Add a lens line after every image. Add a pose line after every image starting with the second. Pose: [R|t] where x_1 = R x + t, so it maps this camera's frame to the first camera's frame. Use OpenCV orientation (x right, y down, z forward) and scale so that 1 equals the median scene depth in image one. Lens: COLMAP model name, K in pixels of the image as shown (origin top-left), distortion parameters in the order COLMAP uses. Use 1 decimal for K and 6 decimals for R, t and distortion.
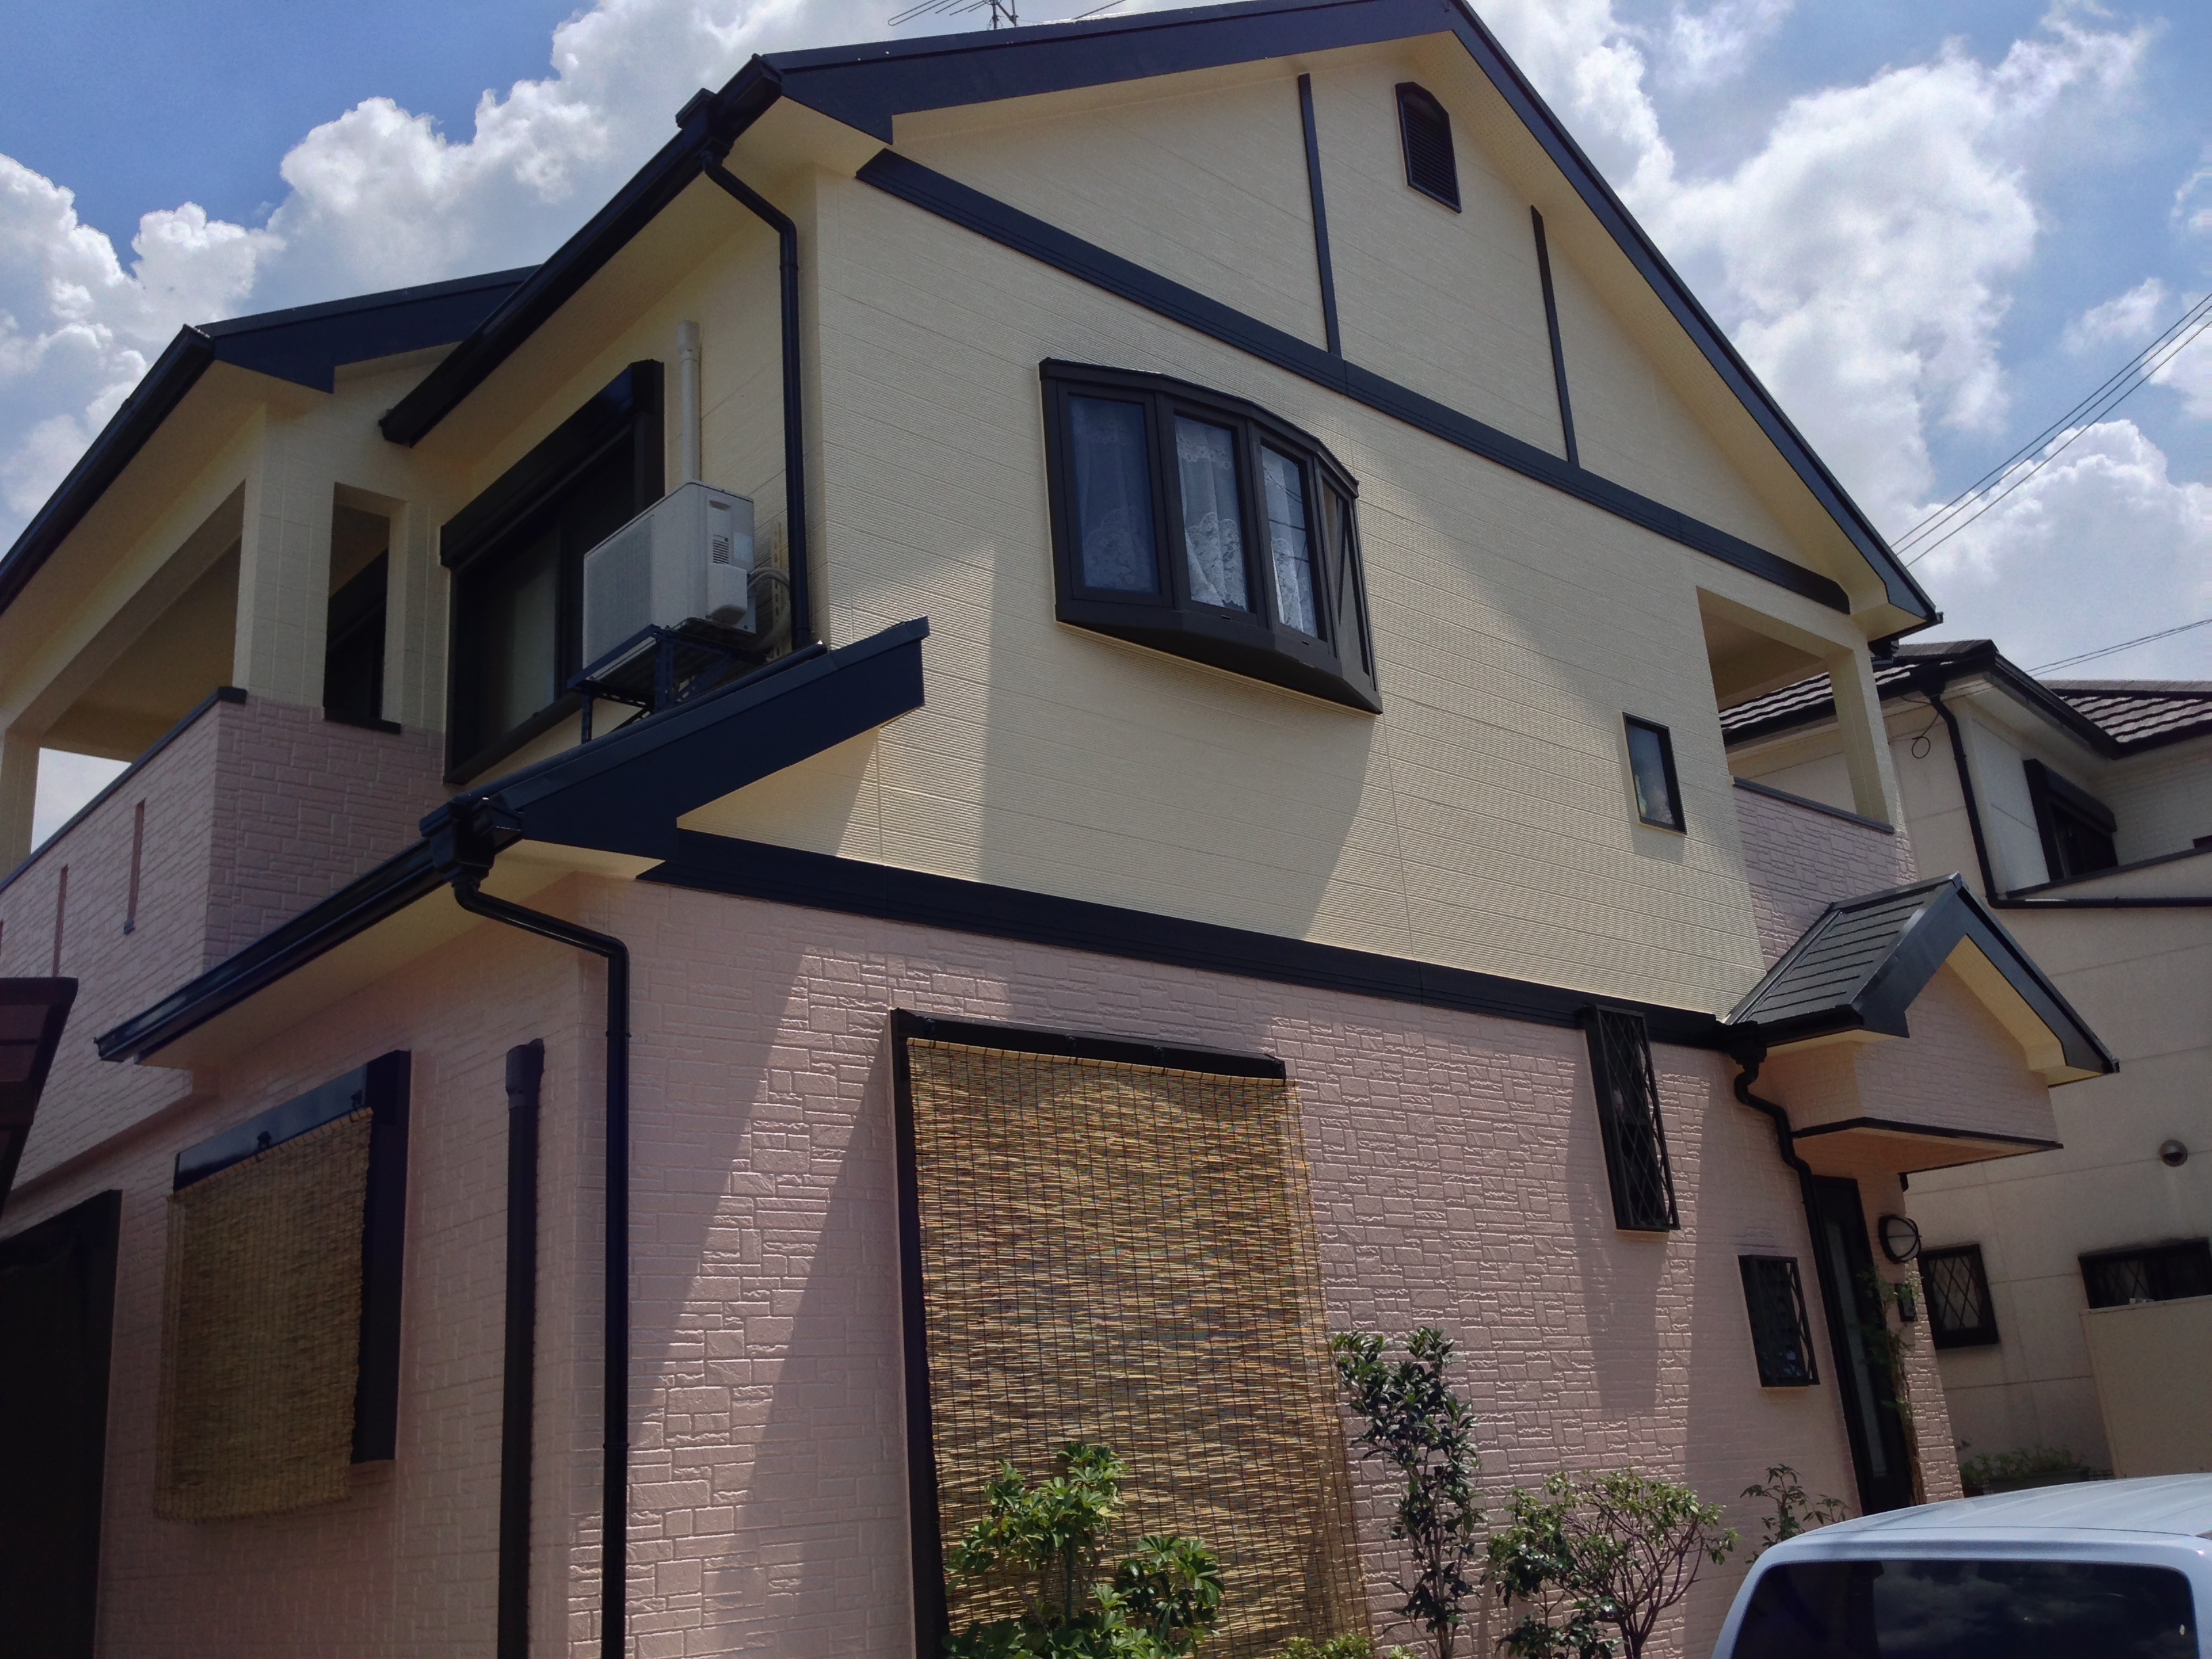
lens RADIAL K [[2030.3, 0, 1106.0], [0, 2030.3, 829.5], [0, 0, 1]] dist [0.118386, -0.241867]
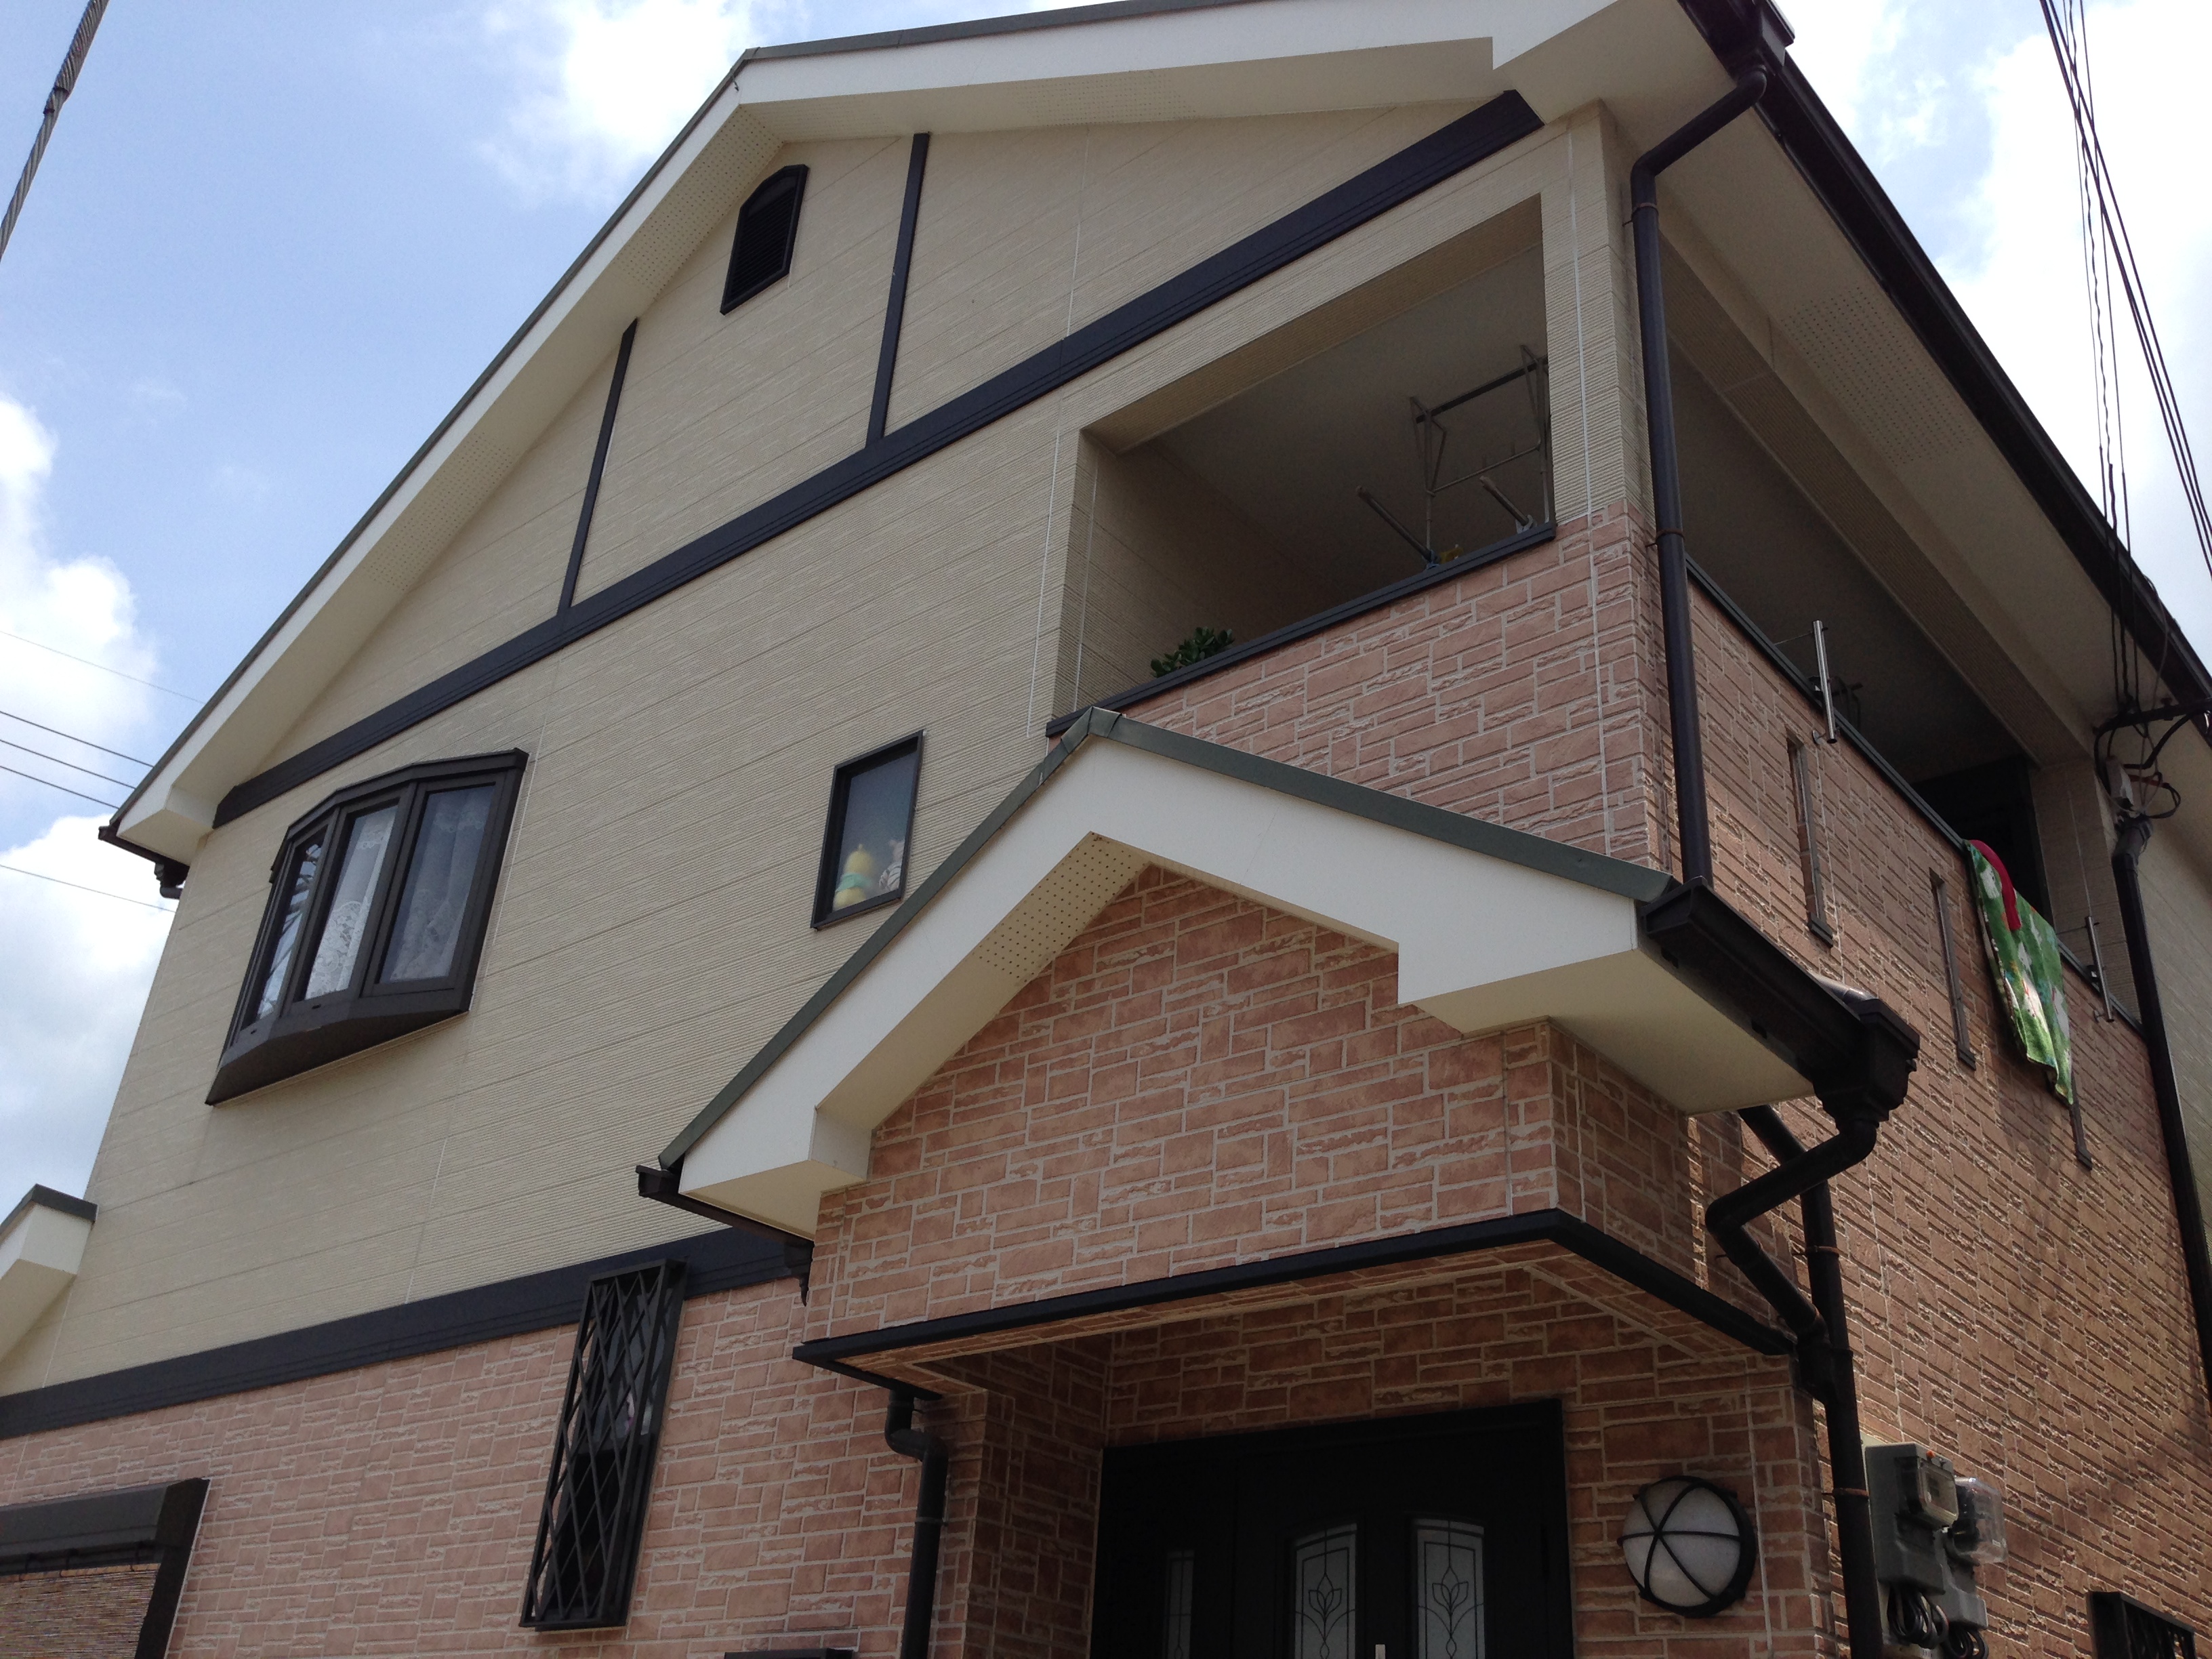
lens RADIAL K [[2030.3, 0, 1106.0], [0, 2030.3, 829.5], [0, 0, 1]] dist [0.118386, -0.241867]
pose [[0.132670, -0.400713, -0.906547, 0.970802], [0.241042, 0.900217, -0.362640, 0.248258], [0.961404, -0.170404, 0.216021, 1.085578]]
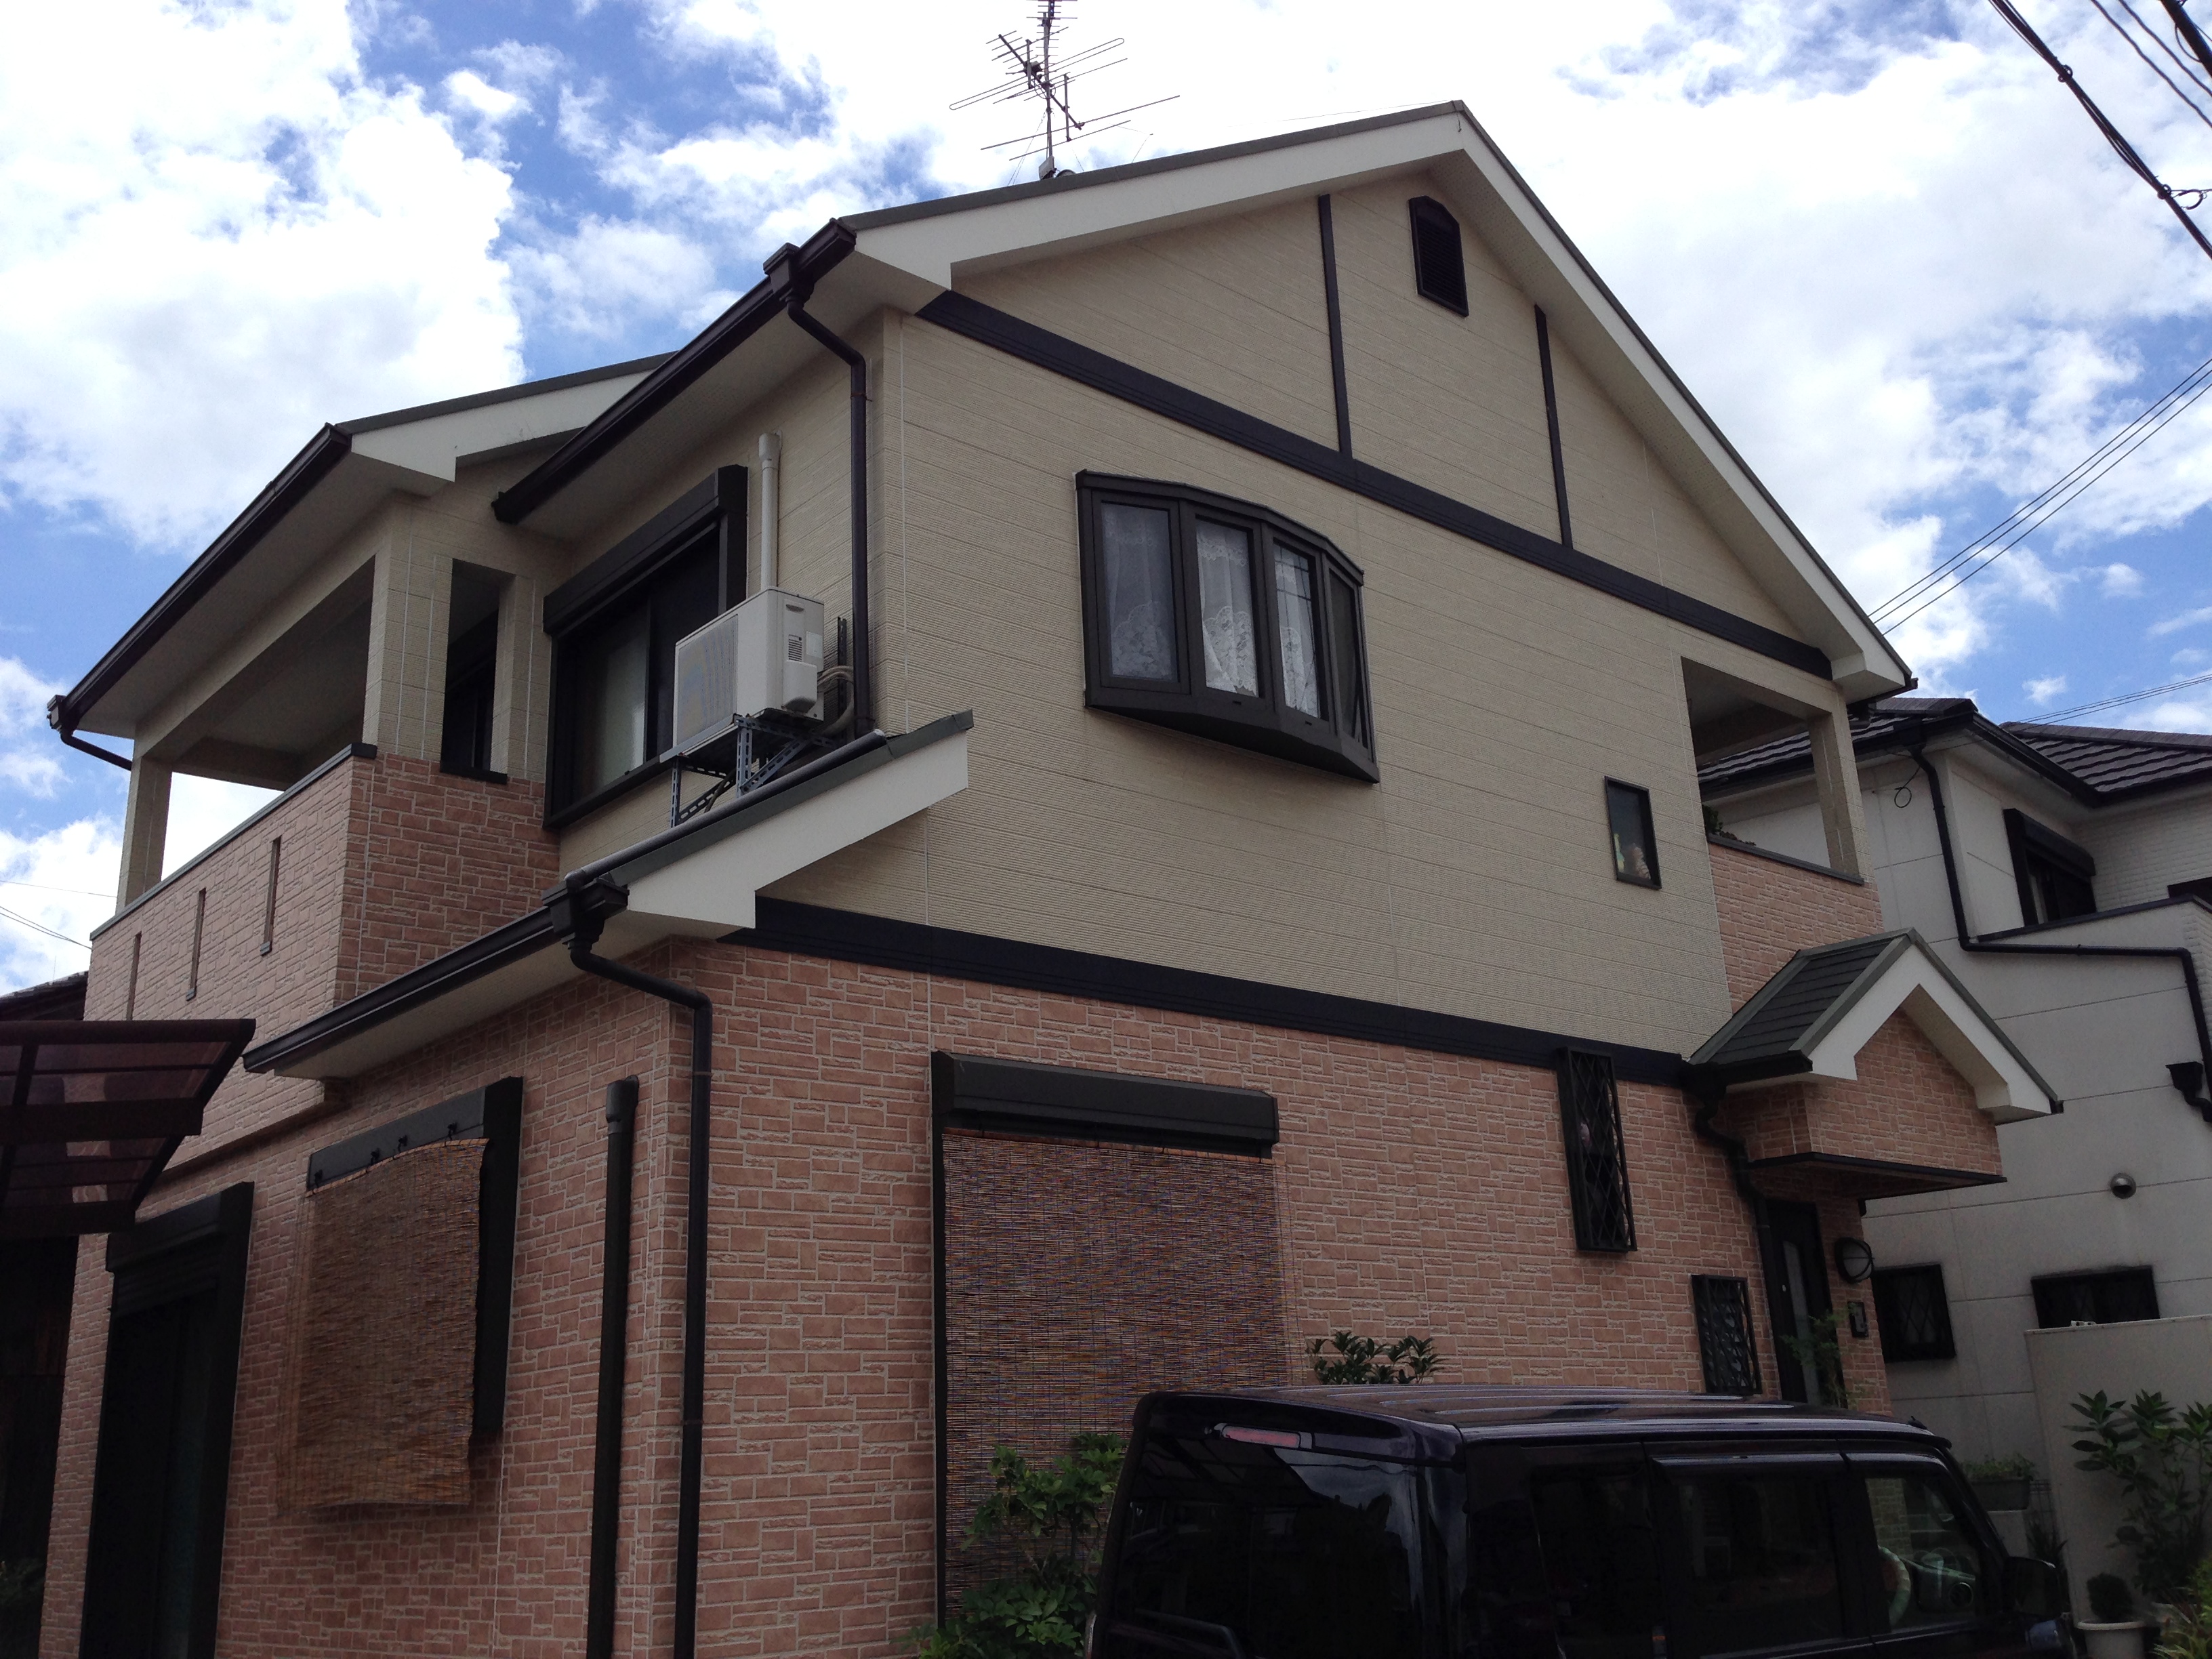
lens RADIAL K [[2030.3, 0, 1106.0], [0, 2030.3, 829.5], [0, 0, 1]] dist [0.118386, -0.241867]
pose [[0.999480, 0.023072, -0.022535, 0.012292], [-0.022804, 0.999667, 0.012087, -0.041973], [0.022806, -0.011566, 0.999673, -0.118902]]
